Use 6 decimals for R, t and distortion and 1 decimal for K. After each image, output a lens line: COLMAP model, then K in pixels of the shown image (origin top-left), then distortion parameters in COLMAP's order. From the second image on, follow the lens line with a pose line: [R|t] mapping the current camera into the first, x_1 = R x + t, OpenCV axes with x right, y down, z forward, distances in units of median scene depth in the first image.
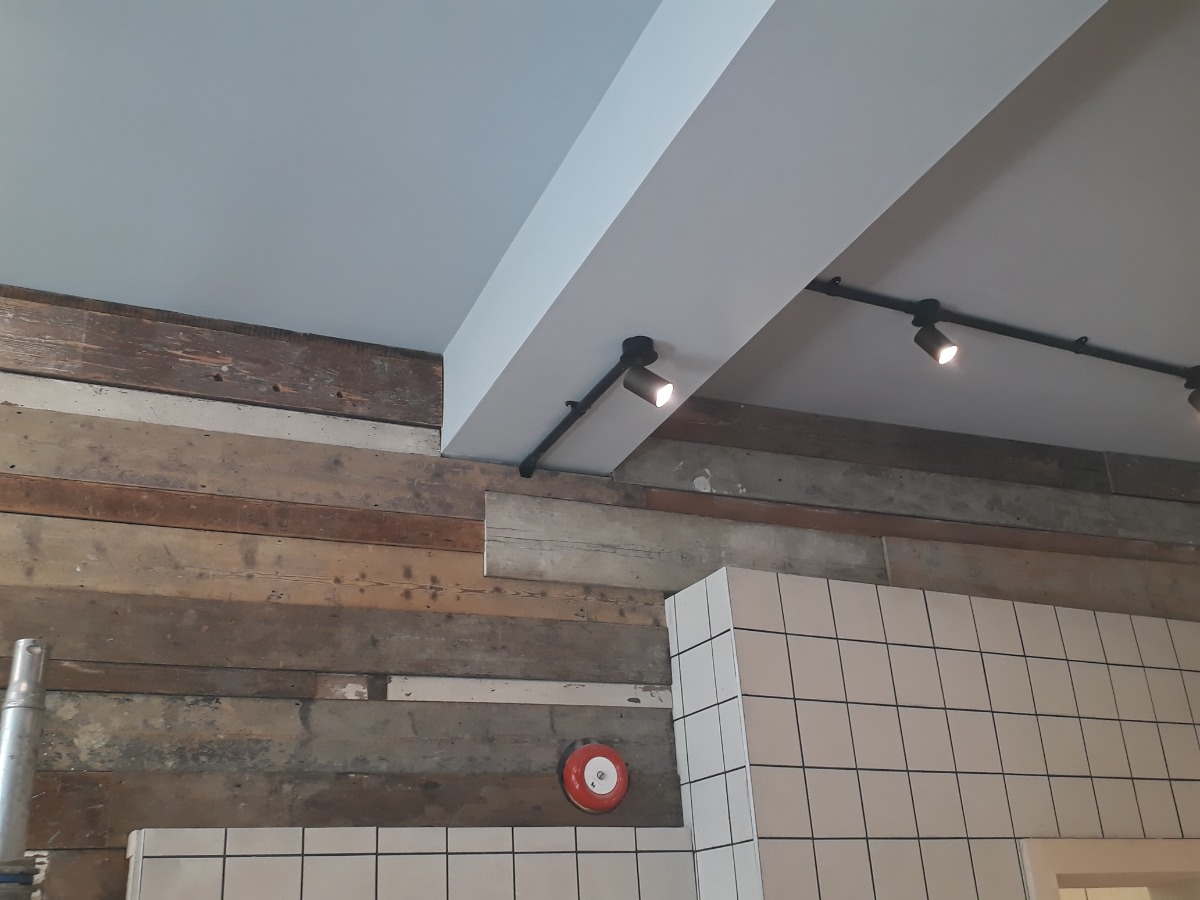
lens RADIAL K [[1199.7, 0, 567.7], [0, 1199.7, 474.7], [0, 0, 1]] dist [0.273607, -0.792778]
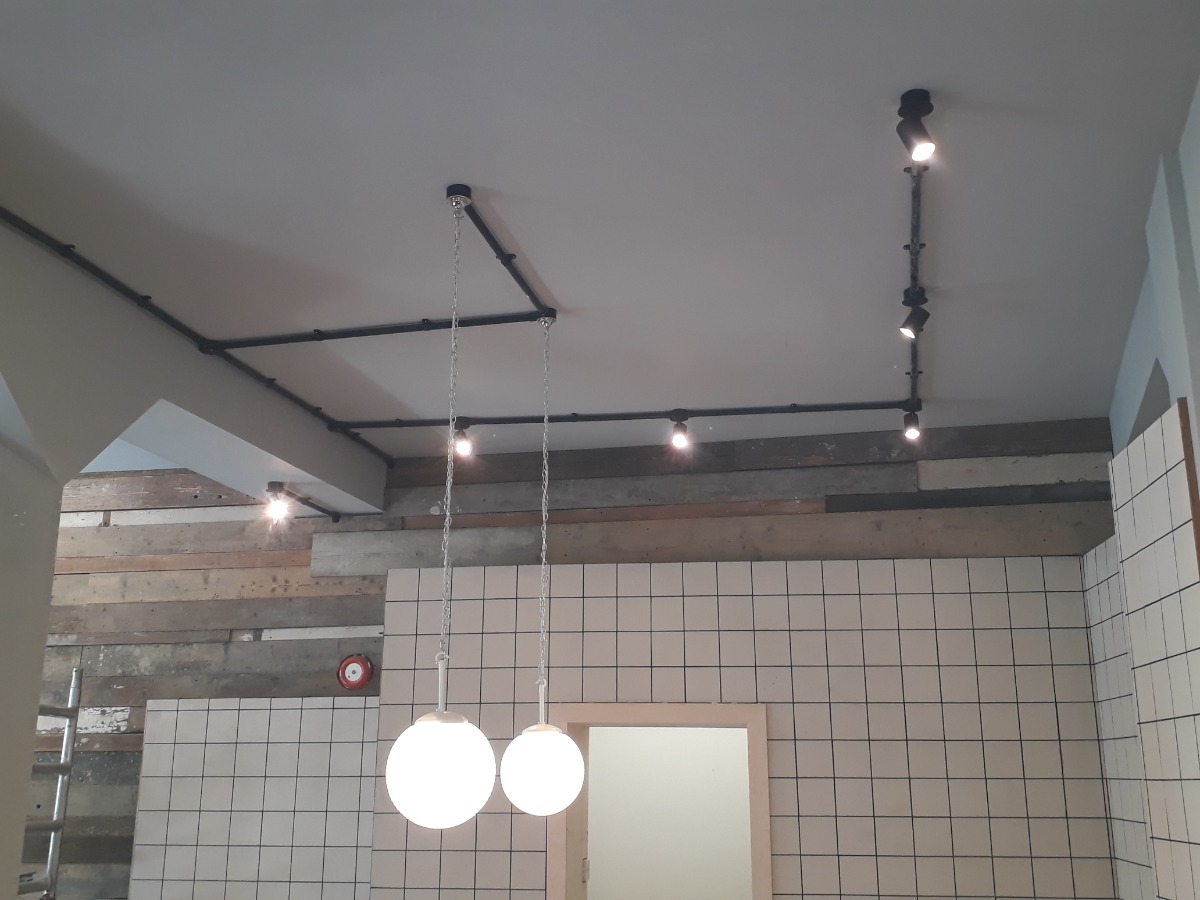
lens RADIAL K [[1199.7, 0, 567.7], [0, 1199.7, 474.7], [0, 0, 1]] dist [0.273607, -0.792778]
pose [[0.811458, -0.086220, -0.578015, 1.574485], [0.177021, 0.978855, 0.102502, -0.231528], [0.556955, -0.185497, 0.809563, -0.410098]]
